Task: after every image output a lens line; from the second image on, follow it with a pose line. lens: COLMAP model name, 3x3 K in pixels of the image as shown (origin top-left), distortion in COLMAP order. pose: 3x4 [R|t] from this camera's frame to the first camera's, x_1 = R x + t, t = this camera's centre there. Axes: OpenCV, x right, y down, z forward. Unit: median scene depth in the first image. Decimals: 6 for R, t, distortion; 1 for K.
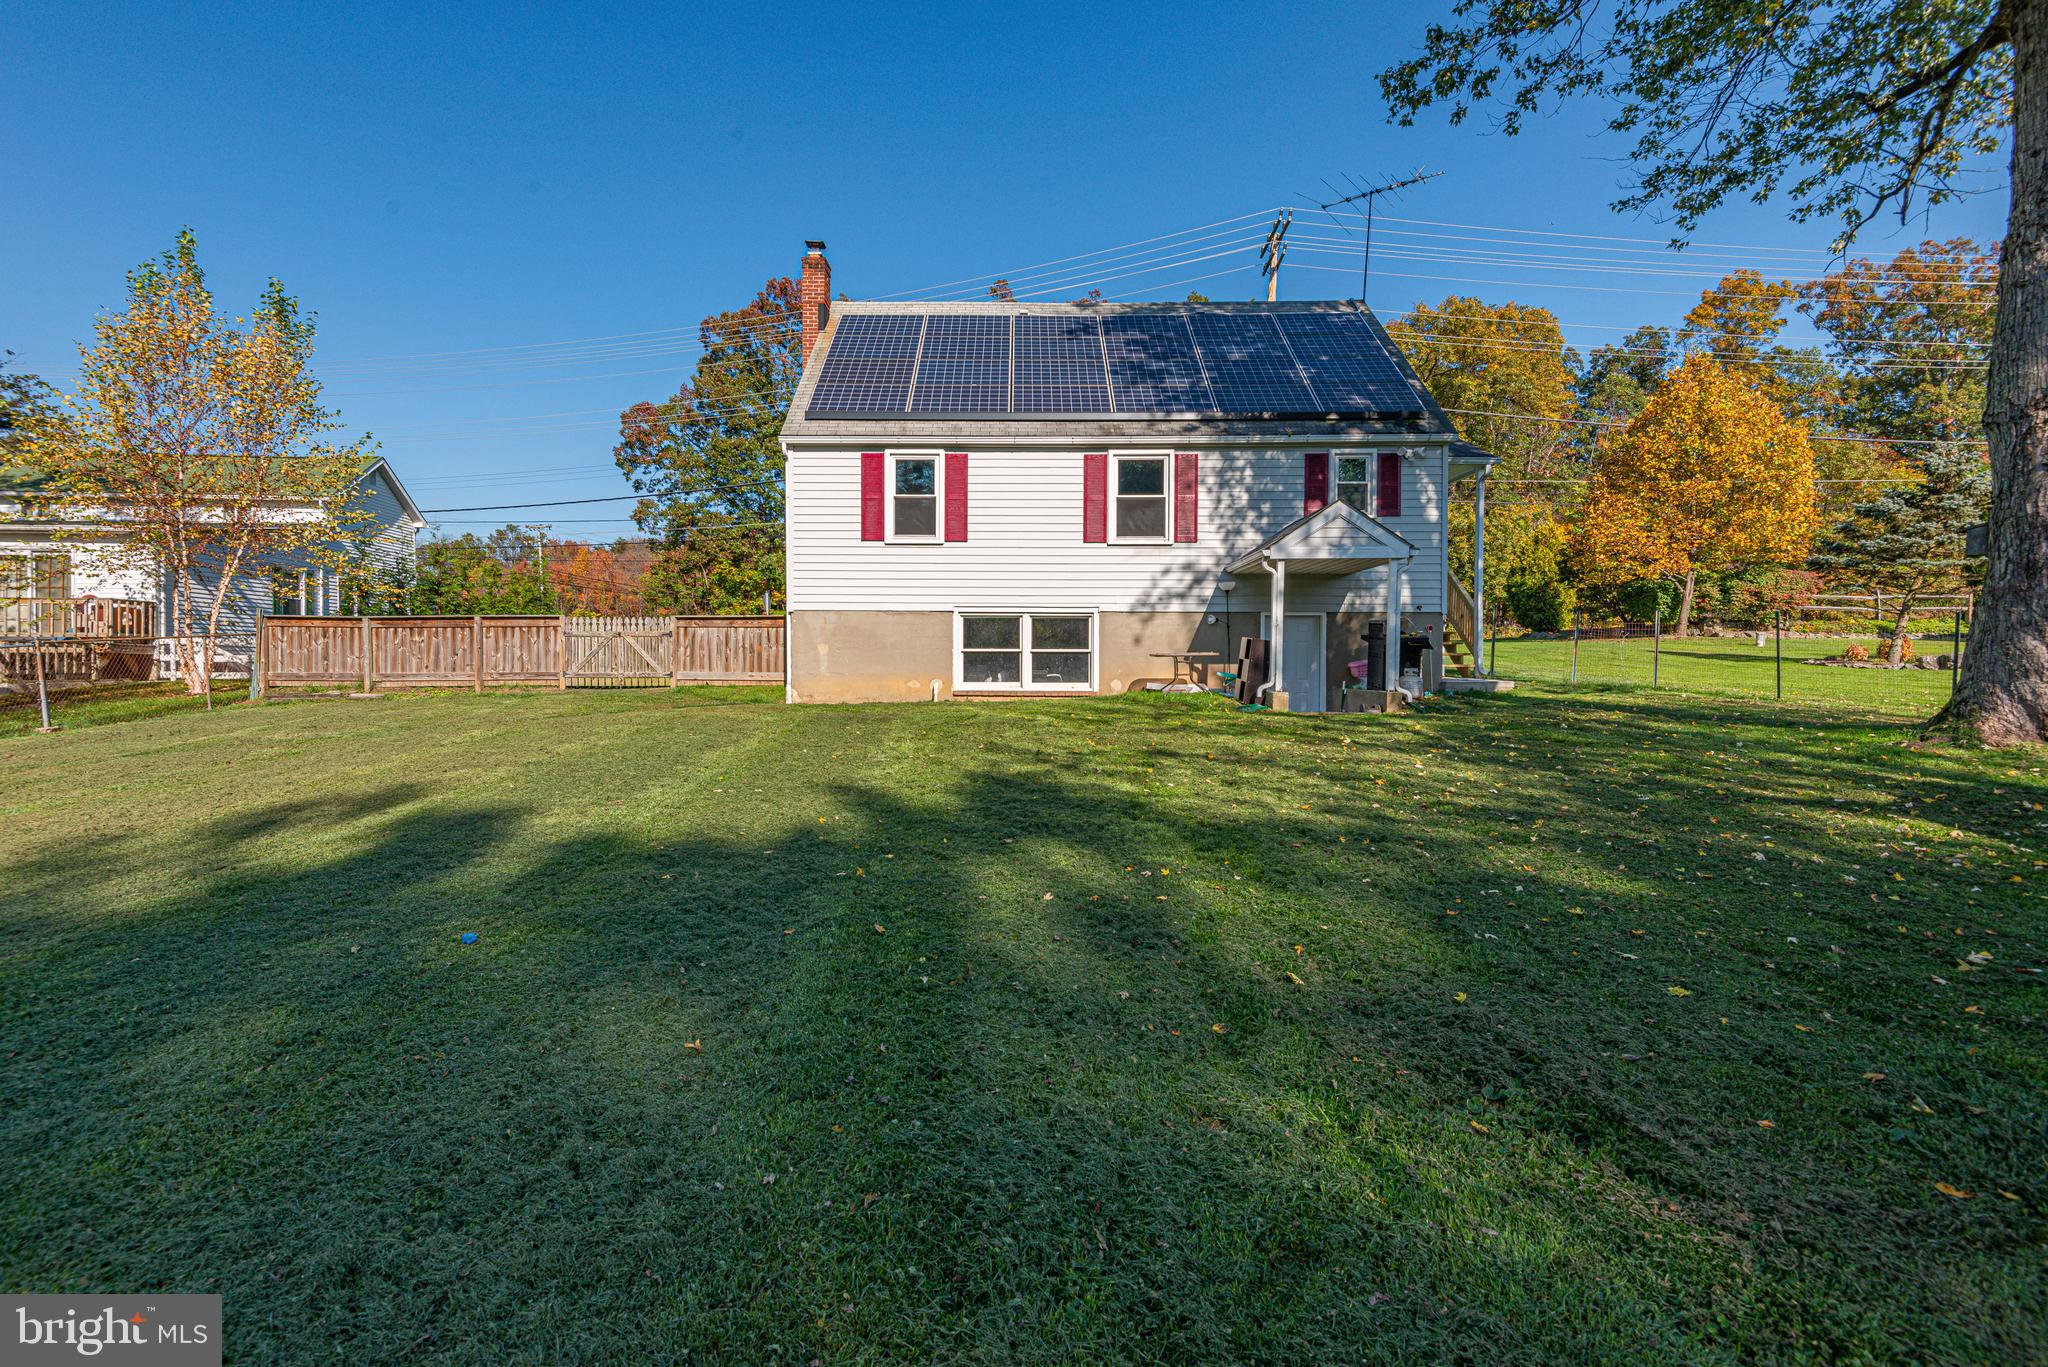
lens RADIAL K [[962.0, 0, 1029.4], [0, 962.0, 679.4], [0, 0, 1]] dist [0.014567, -0.013770]
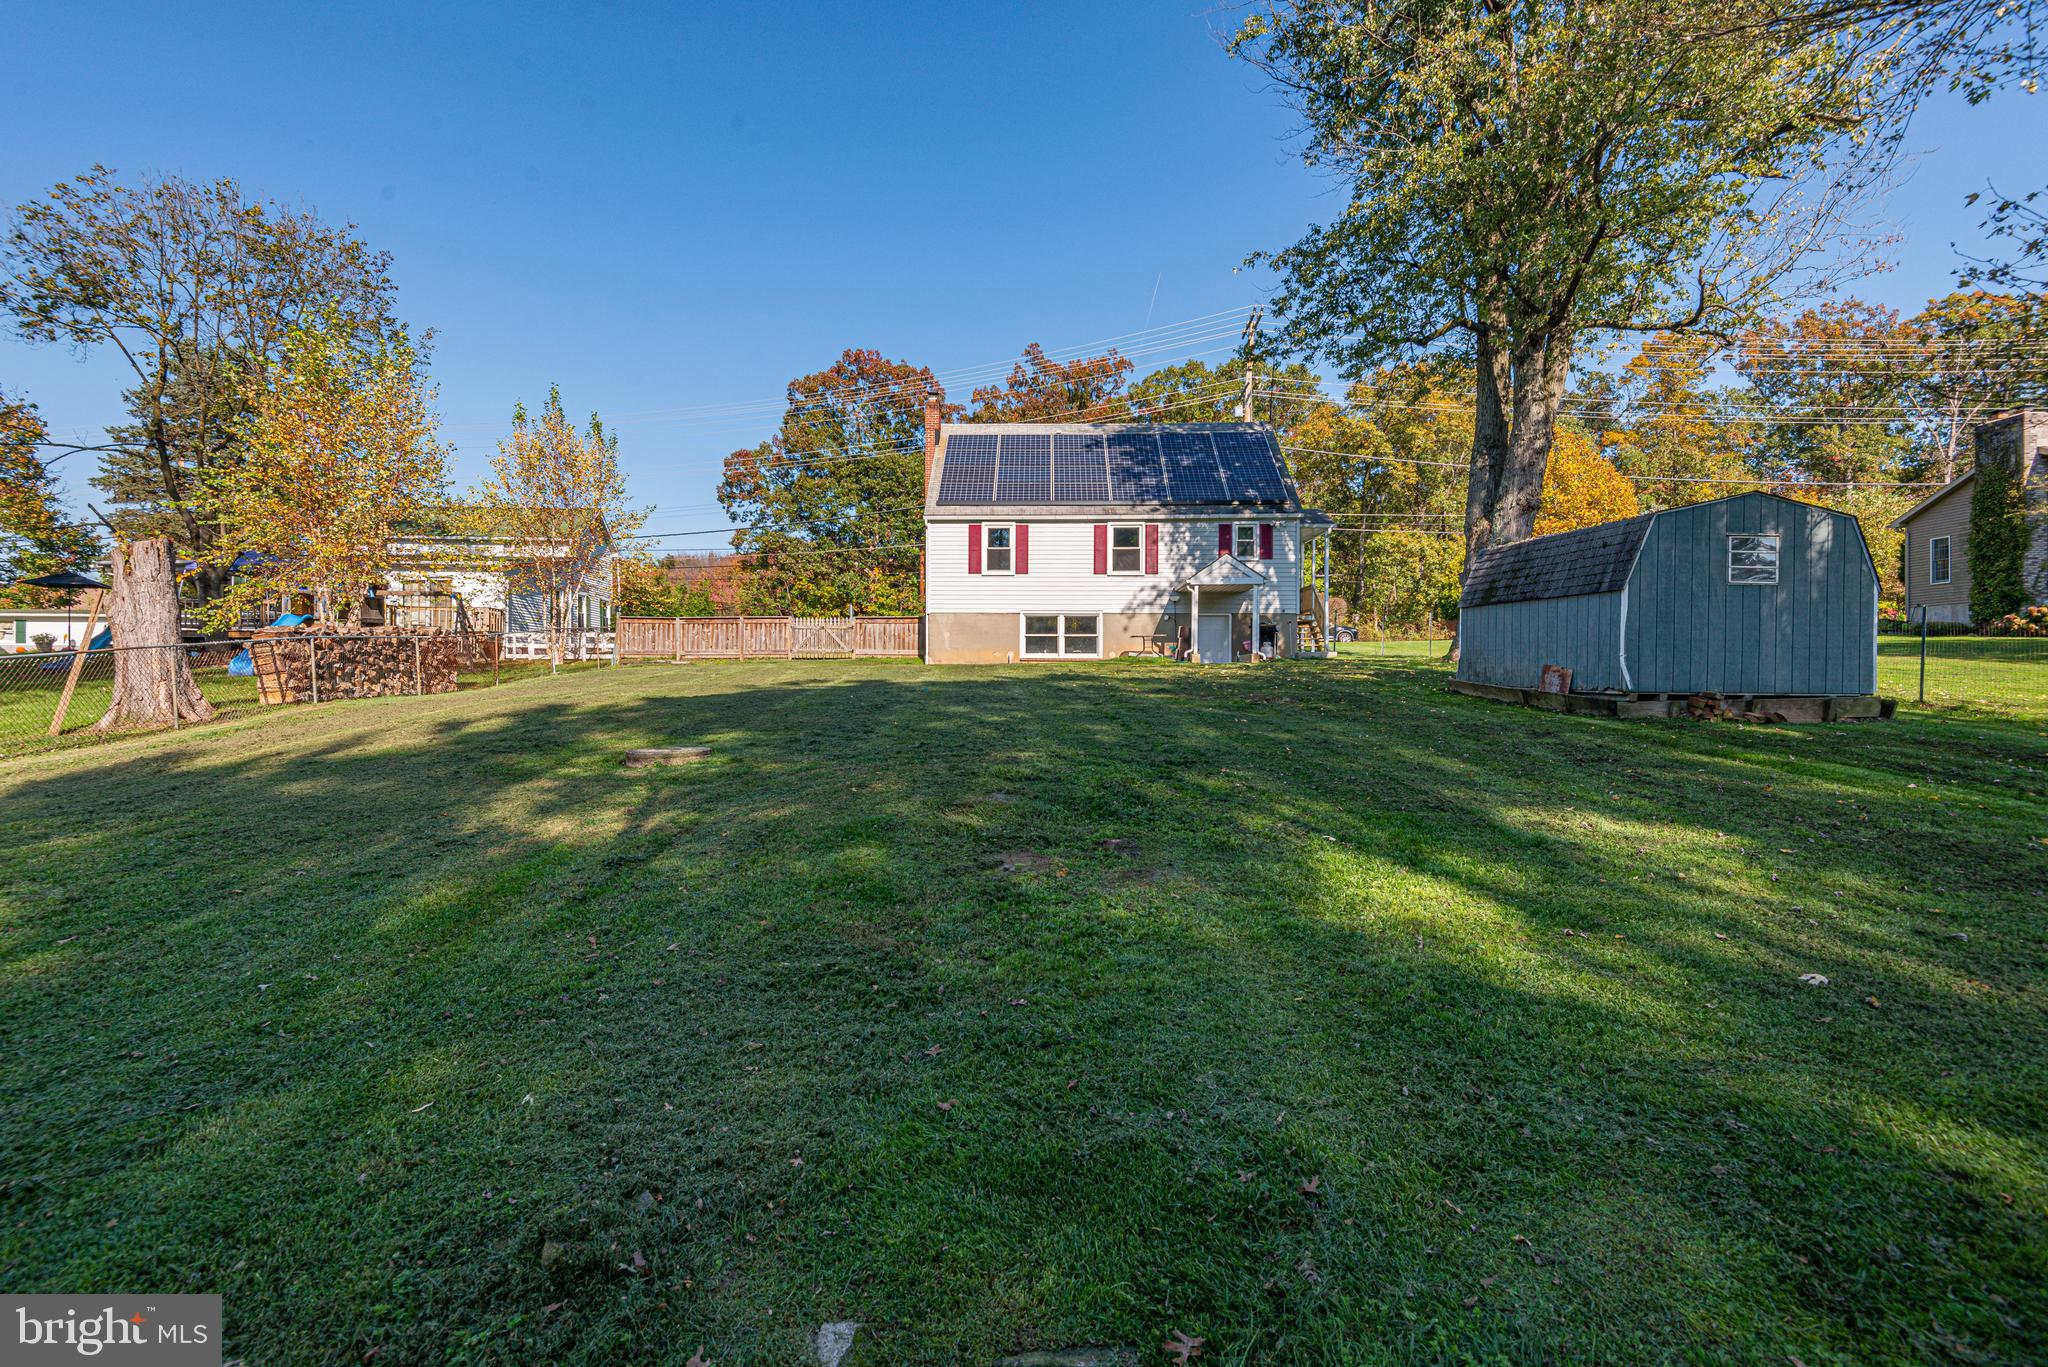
lens RADIAL K [[936.7, 0, 1012.1], [0, 936.7, 677.7], [0, 0, 1]] dist [0.013902, -0.013930]
pose [[0.998990, 0.001624, -0.044913, -0.016234], [-0.002201, 0.999916, -0.012808, 0.069830], [0.044888, 0.012894, 0.998909, -0.717140]]
